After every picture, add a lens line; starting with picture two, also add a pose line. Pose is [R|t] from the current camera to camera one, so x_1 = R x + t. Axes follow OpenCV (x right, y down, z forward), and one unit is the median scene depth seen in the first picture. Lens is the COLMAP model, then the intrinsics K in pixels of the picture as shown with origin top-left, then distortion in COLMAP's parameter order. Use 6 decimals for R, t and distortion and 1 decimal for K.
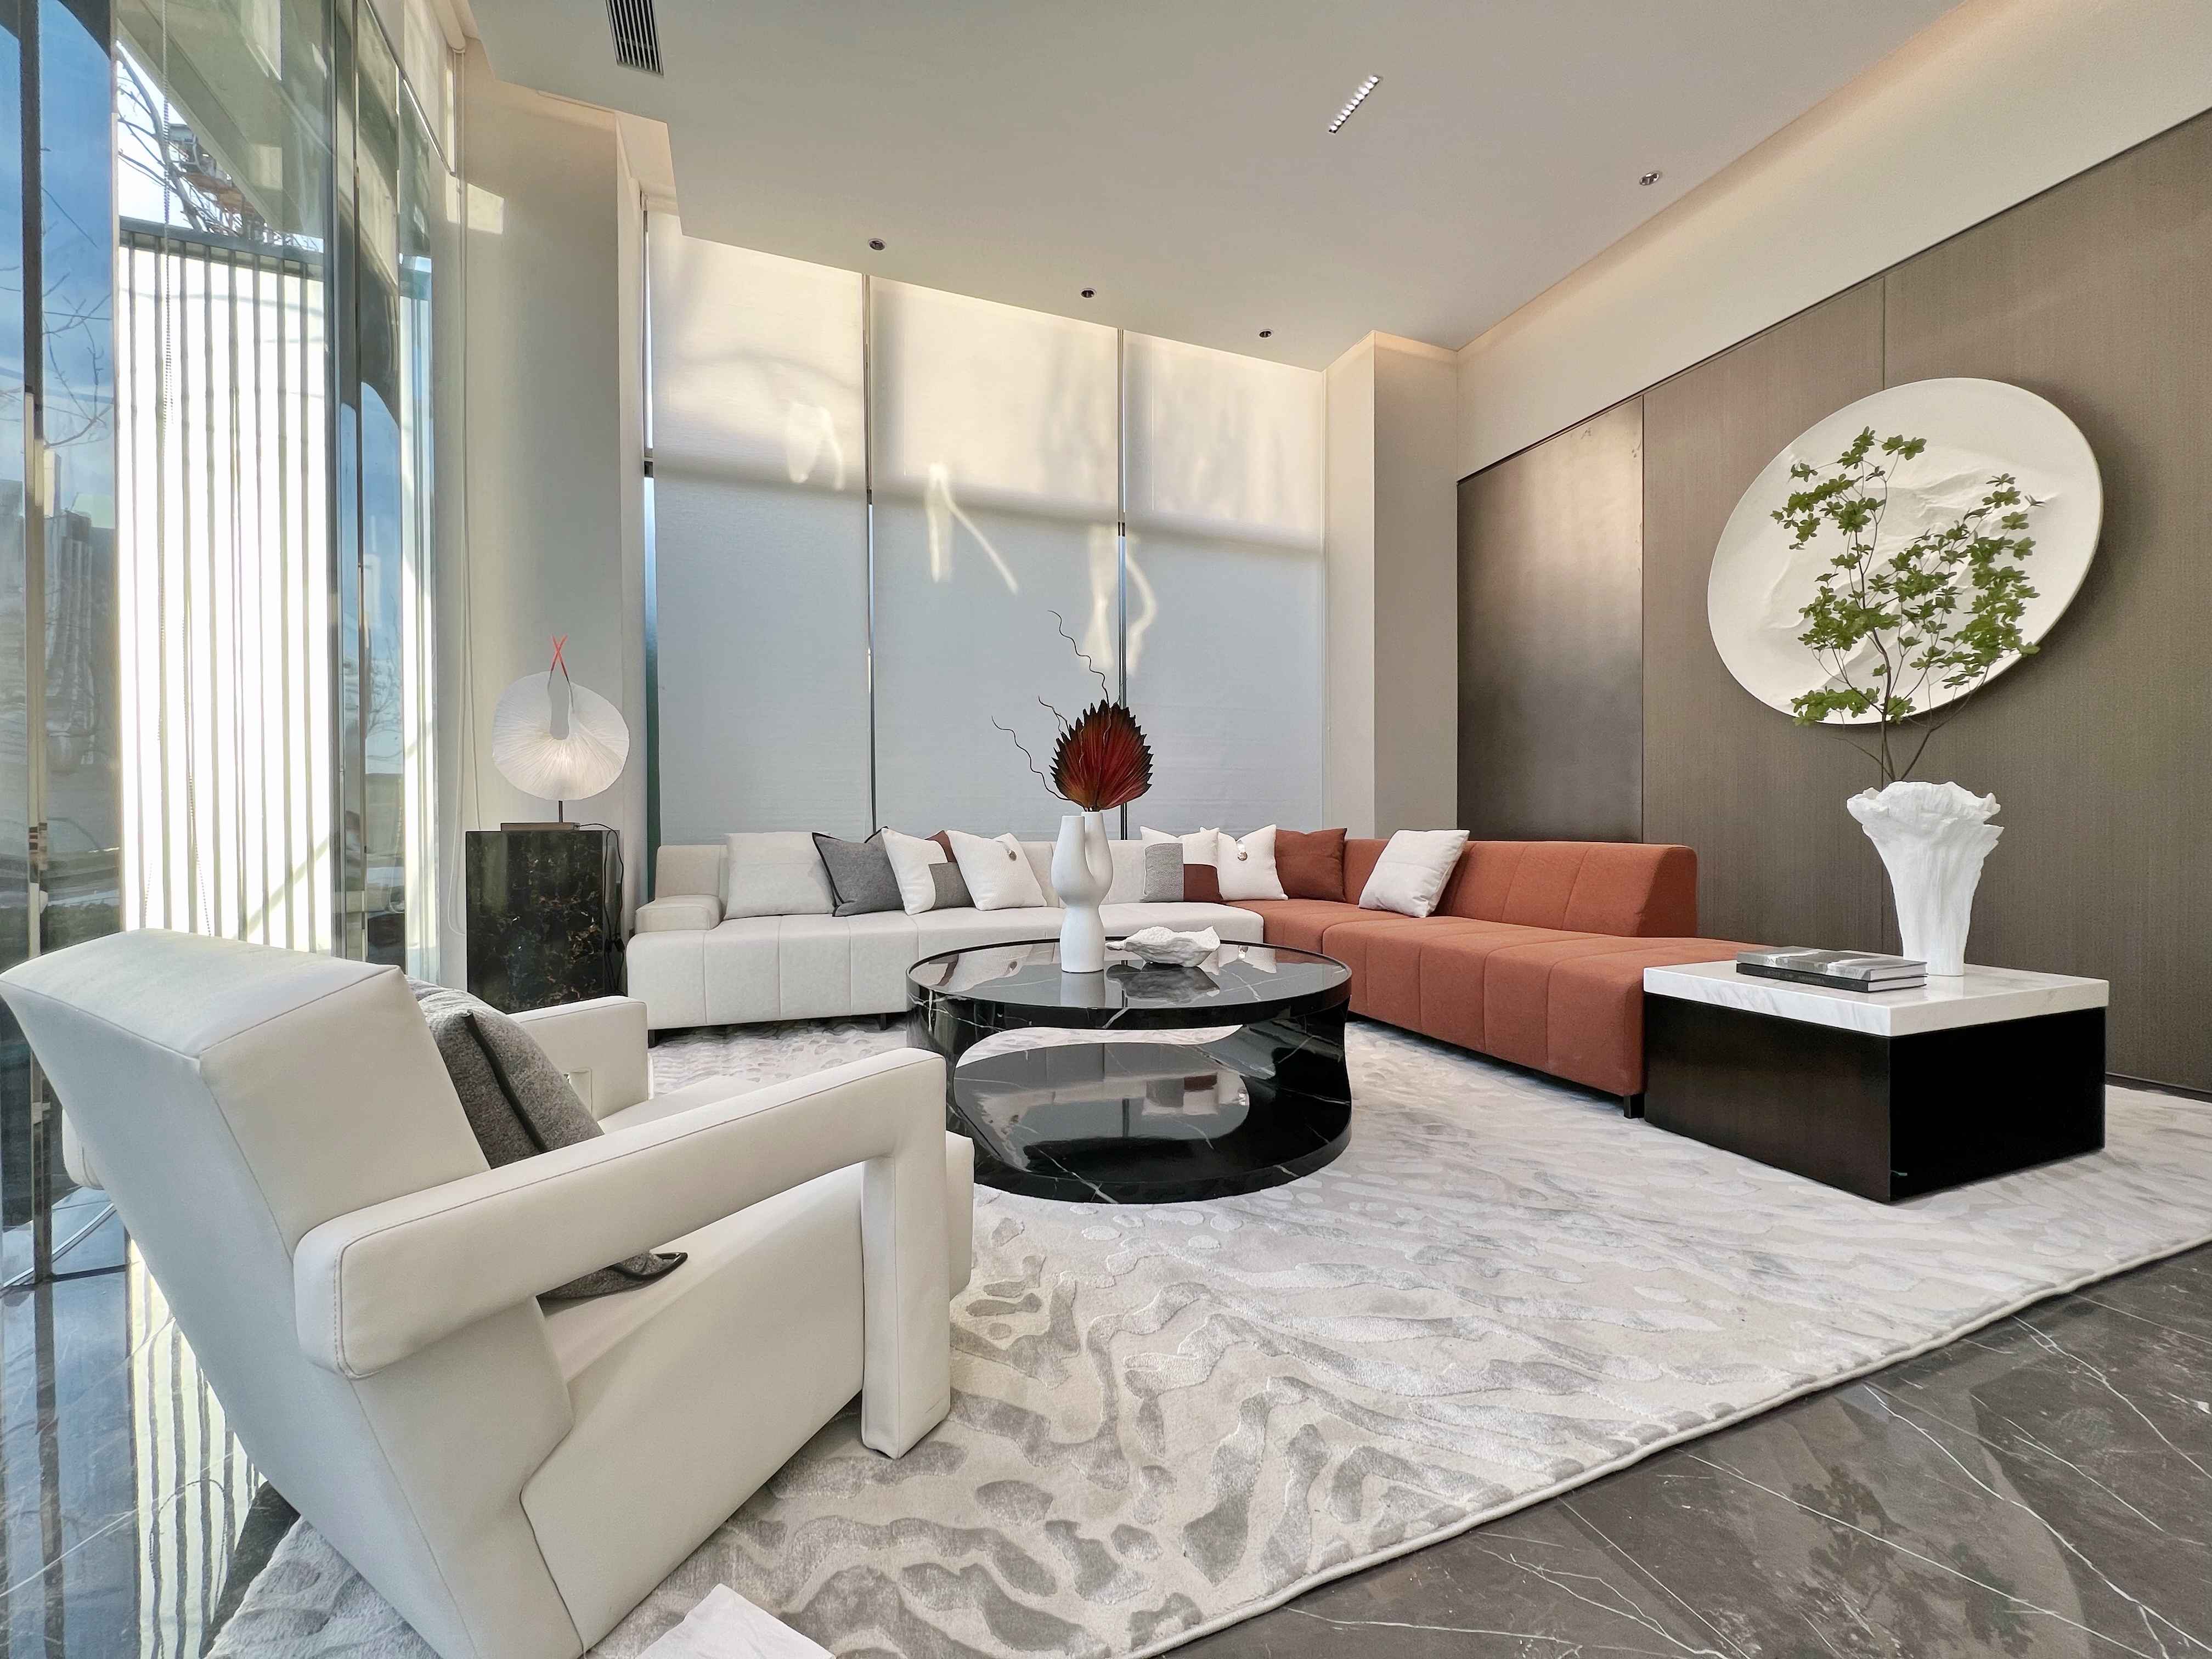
lens RADIAL K [[888.5, 0, 1104.5], [0, 888.5, 835.9], [0, 0, 1]] dist [-0.002089, -0.001283]
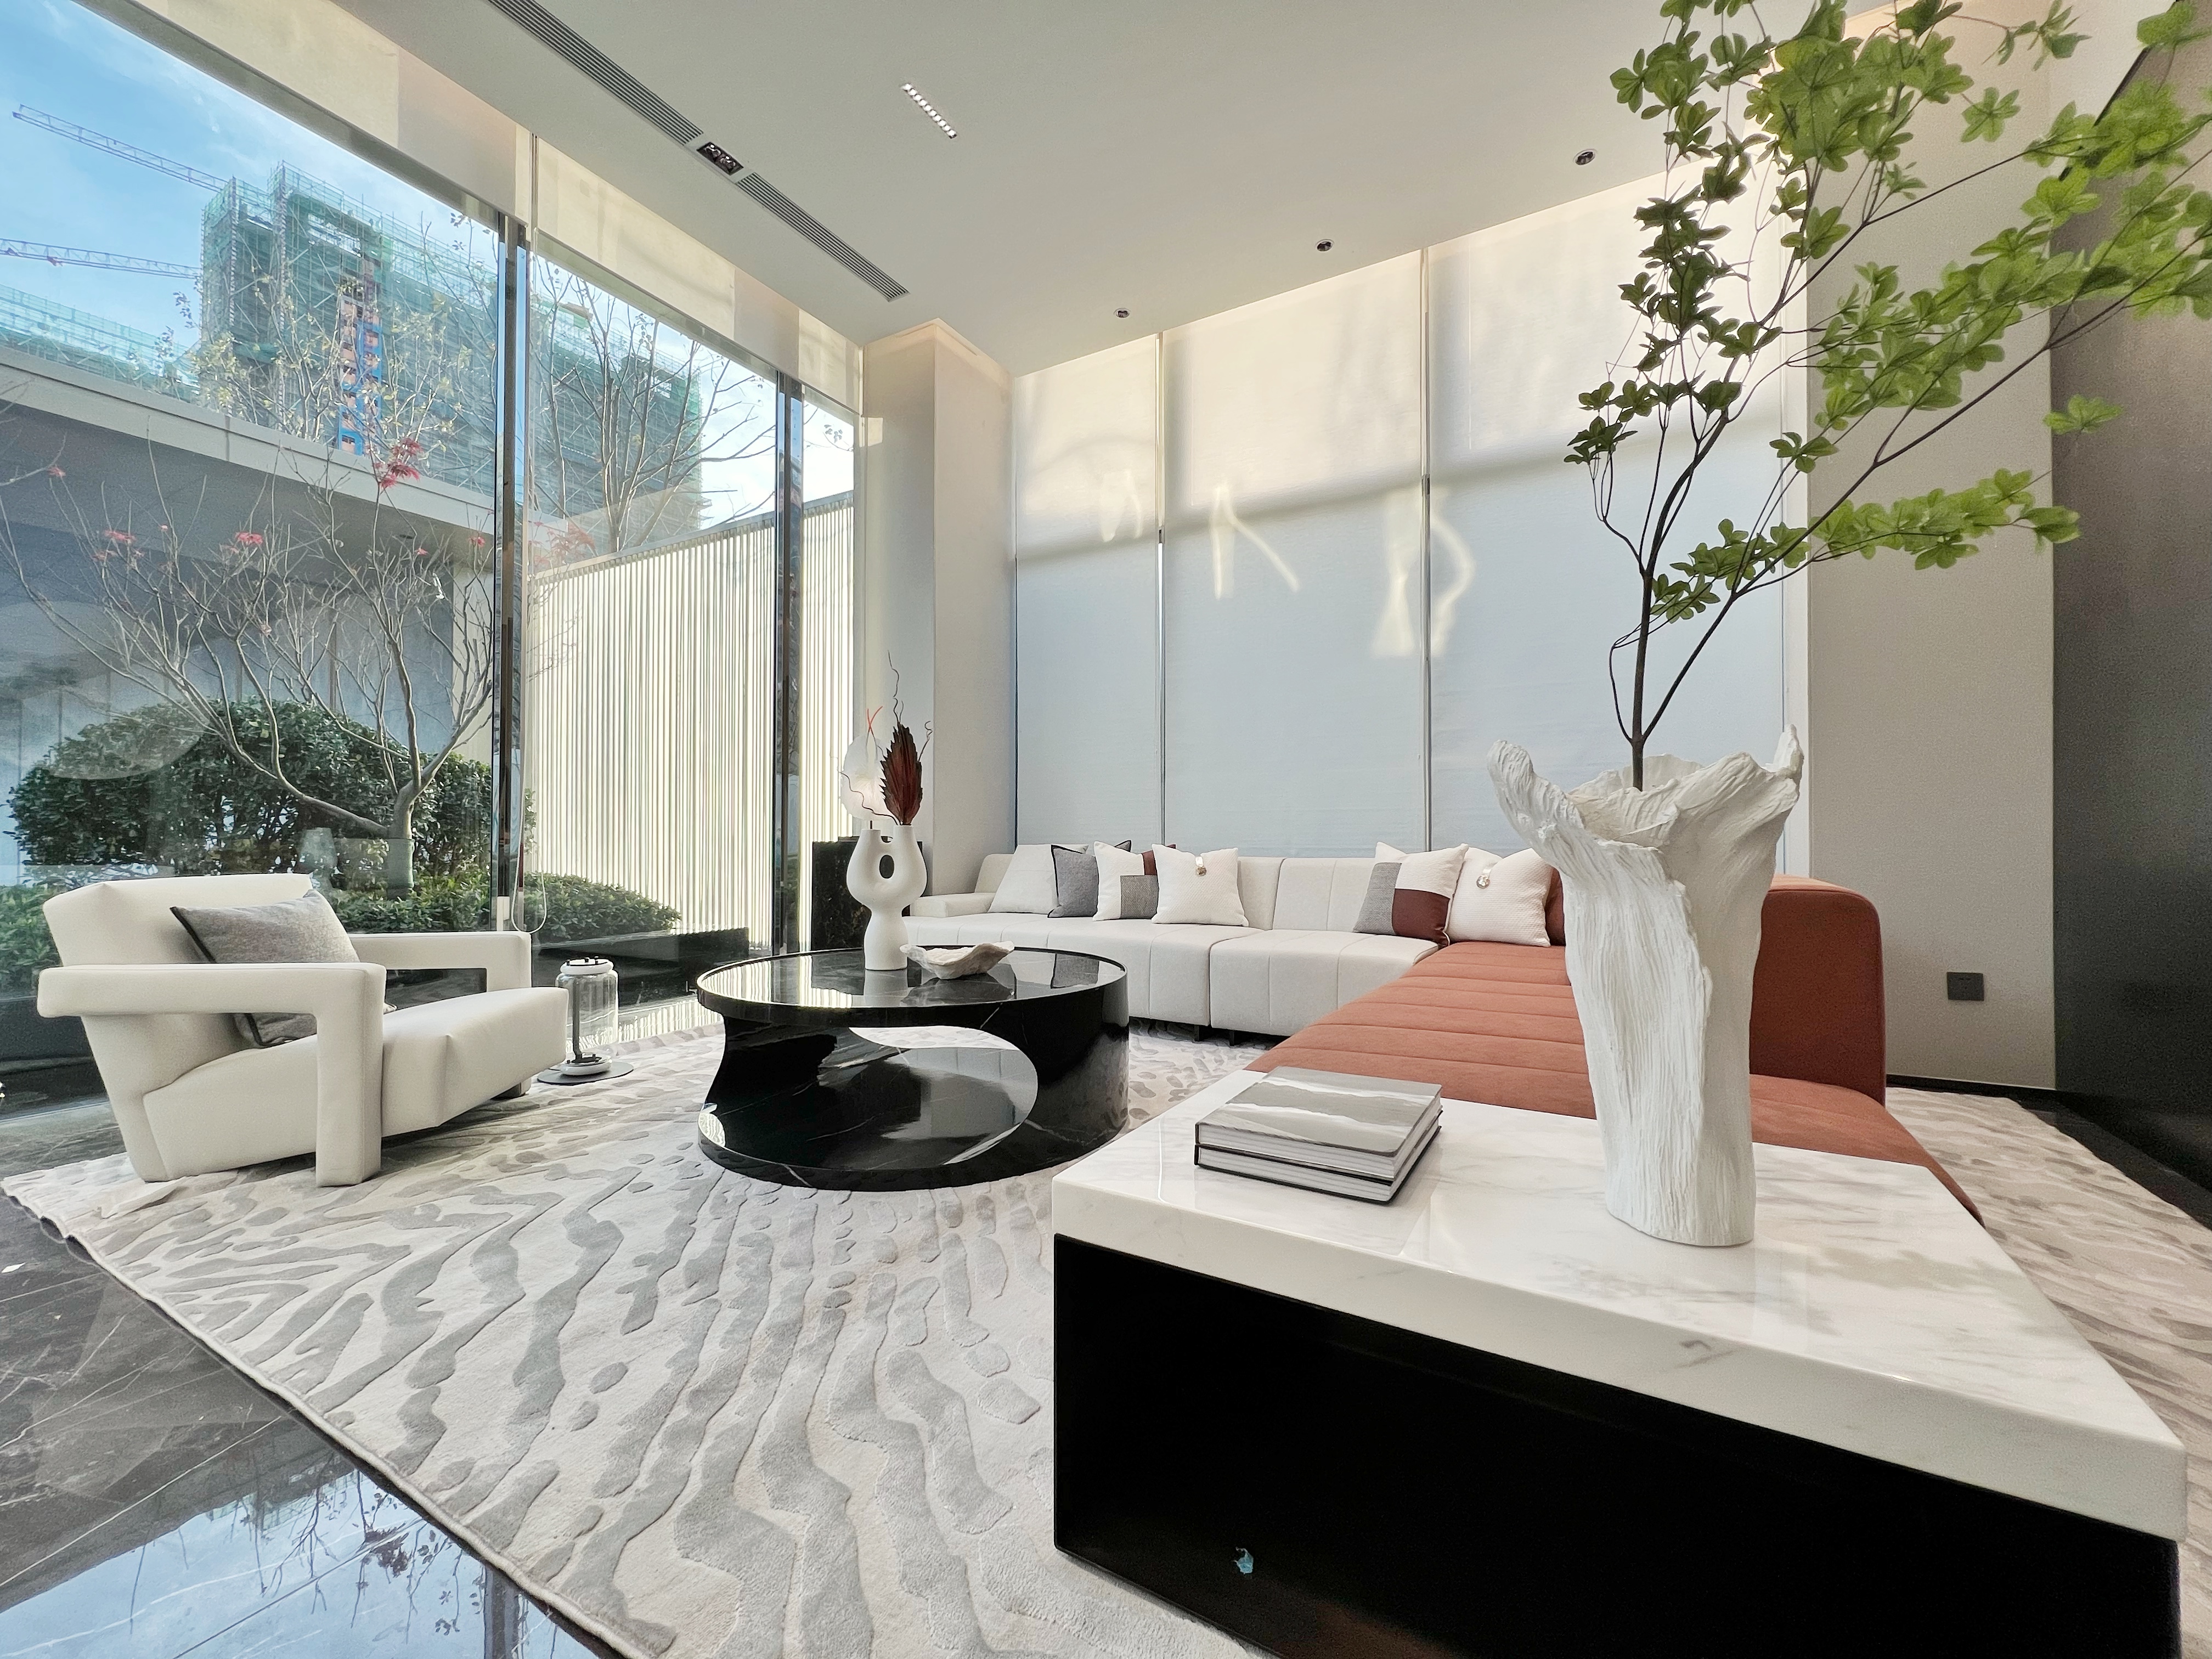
lens RADIAL K [[888.5, 0, 1095.4], [0, 888.5, 820.9], [0, 0, 1]] dist [-0.002089, -0.001283]
pose [[0.618385, -0.013519, -0.785759, 0.520460], [-0.022299, 0.999148, -0.034740, 0.004549], [0.785559, 0.039004, 0.617557, 0.276626]]
